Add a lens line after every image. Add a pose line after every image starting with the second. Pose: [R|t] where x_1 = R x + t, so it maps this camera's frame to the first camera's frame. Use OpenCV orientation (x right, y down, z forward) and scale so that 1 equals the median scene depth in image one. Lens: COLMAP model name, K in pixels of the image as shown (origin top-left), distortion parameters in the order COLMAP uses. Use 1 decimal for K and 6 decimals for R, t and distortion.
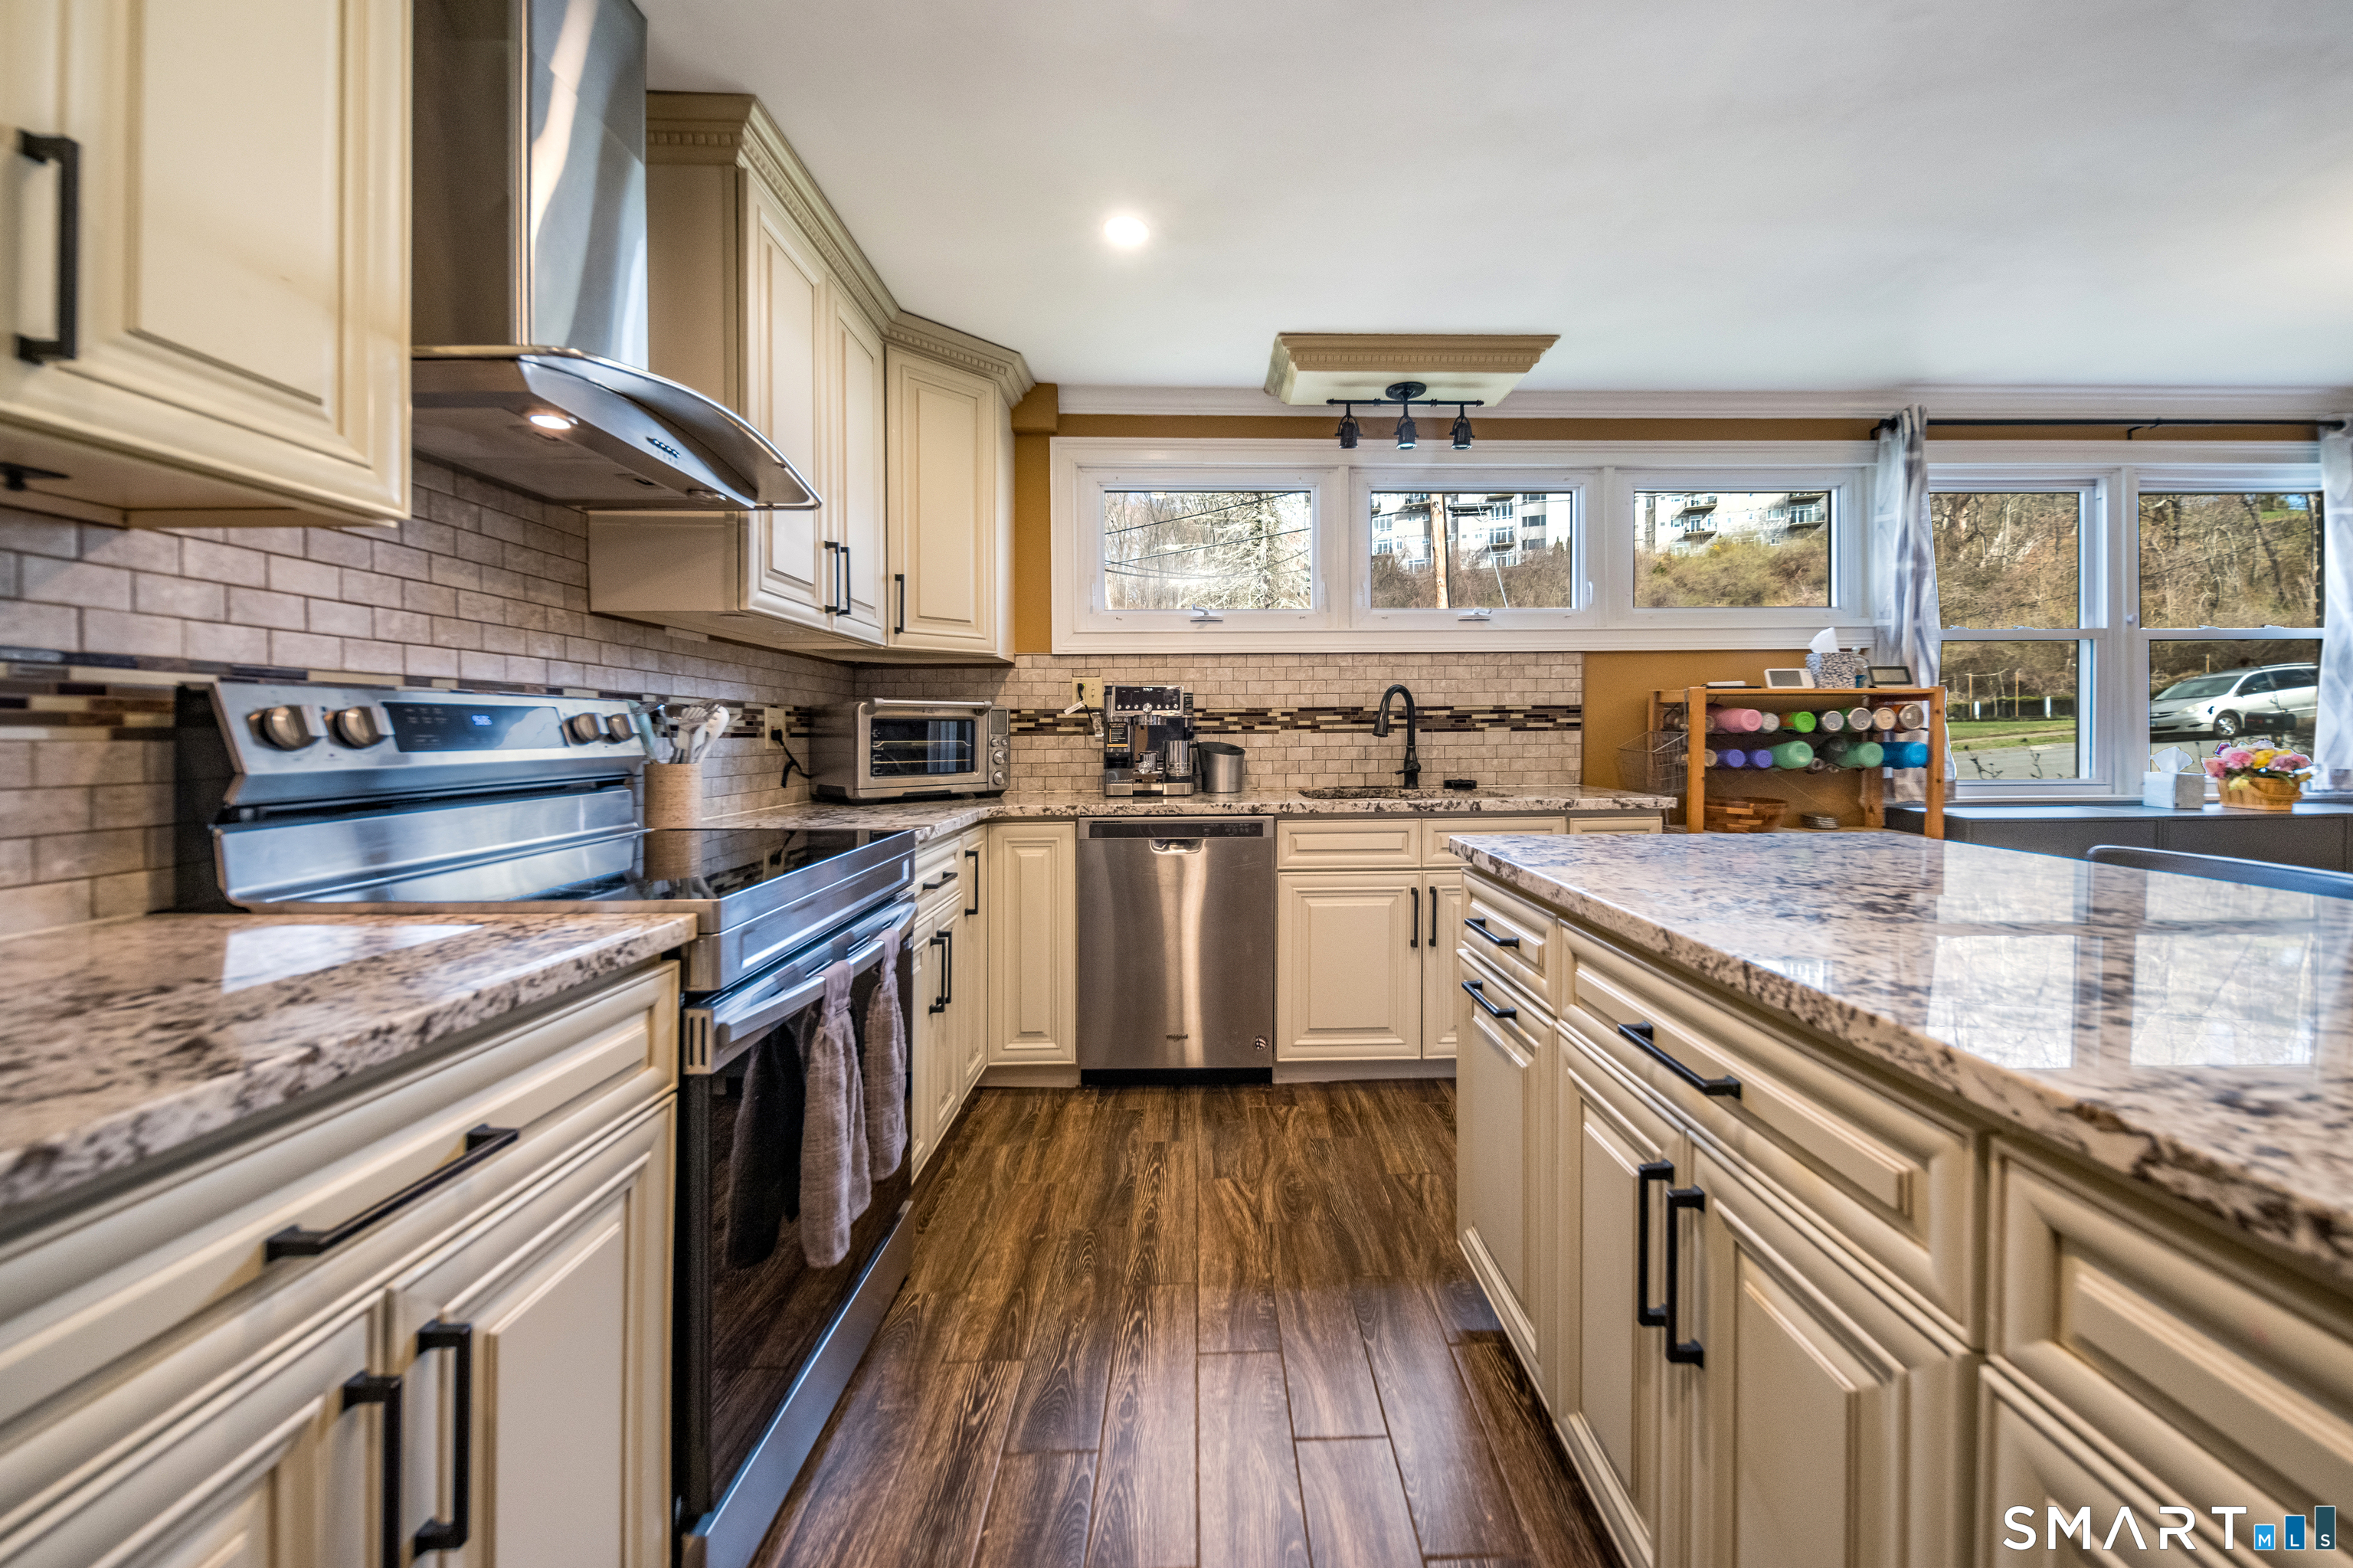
lens RADIAL K [[912.7, 0, 1229.7], [0, 912.7, 730.2], [0, 0, 1]] dist [0.016269, 0.000197]
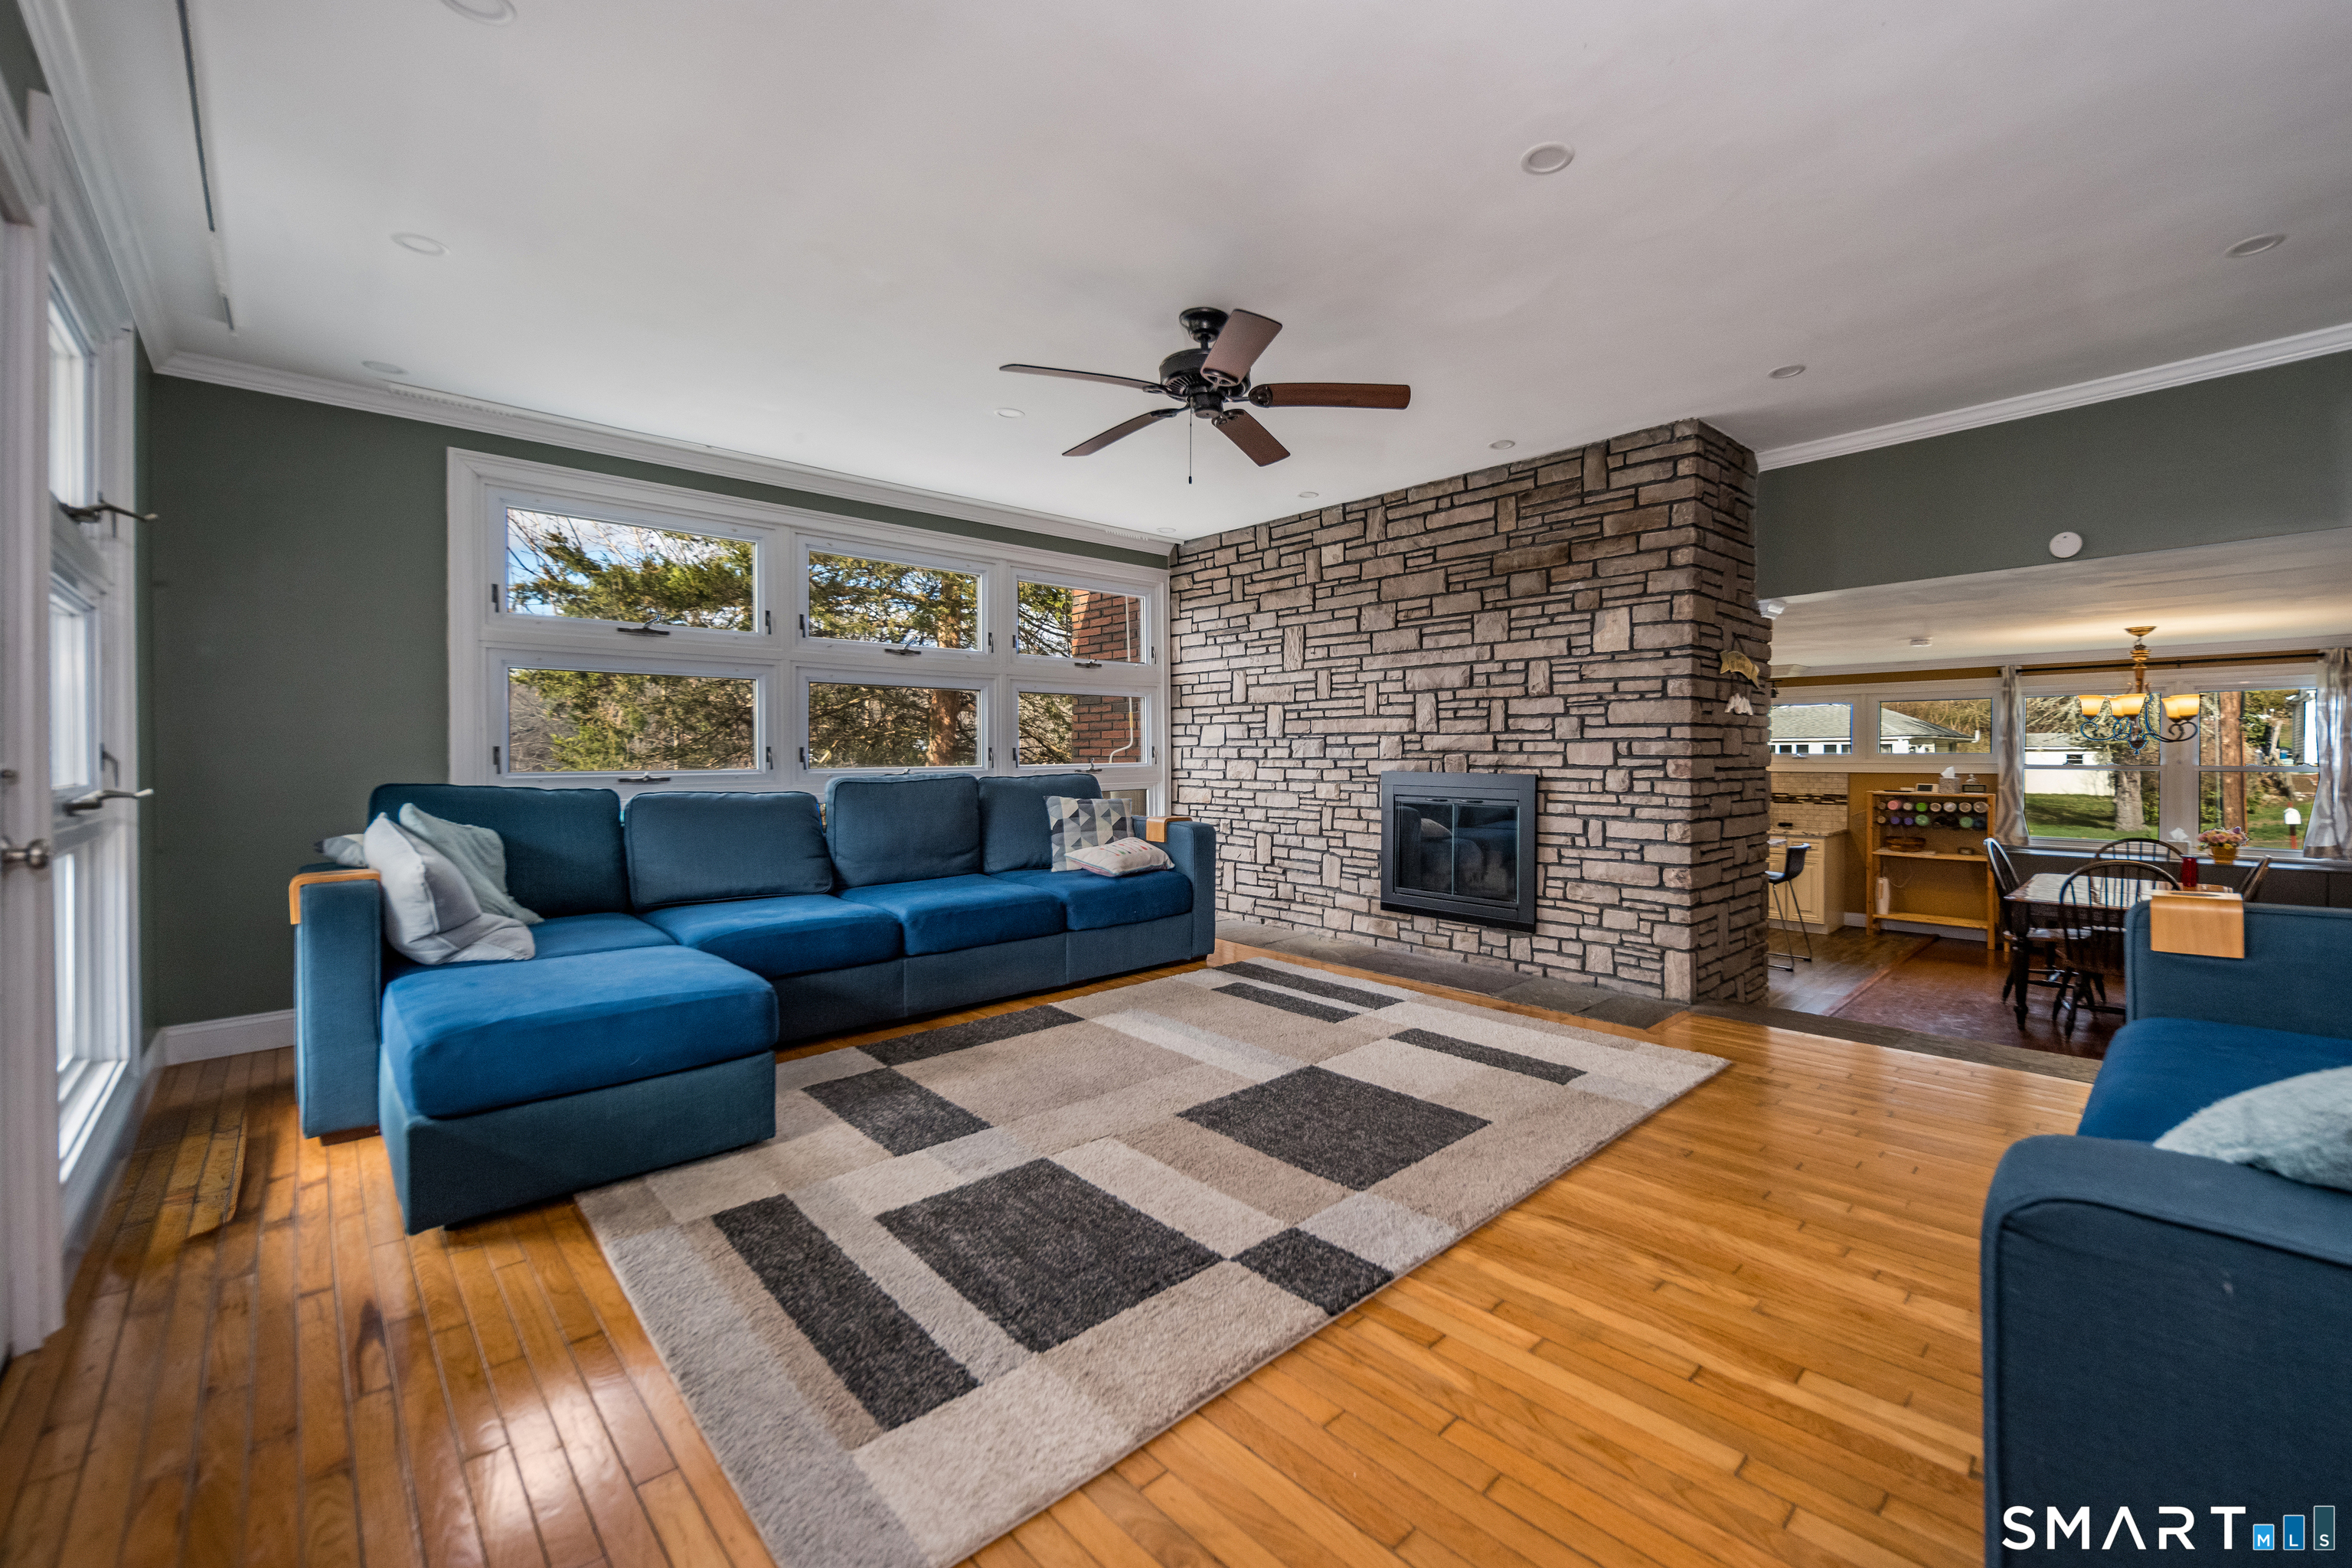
lens RADIAL K [[912.3, 0, 1153.2], [0, 912.3, 768.5], [0, 0, 1]] dist [0.016269, 0.000197]
pose [[0.462503, 0.011274, -0.886546, 1.809446], [-0.002182, 0.999931, 0.011577, -0.131014], [0.886615, -0.003420, 0.462496, -1.872158]]
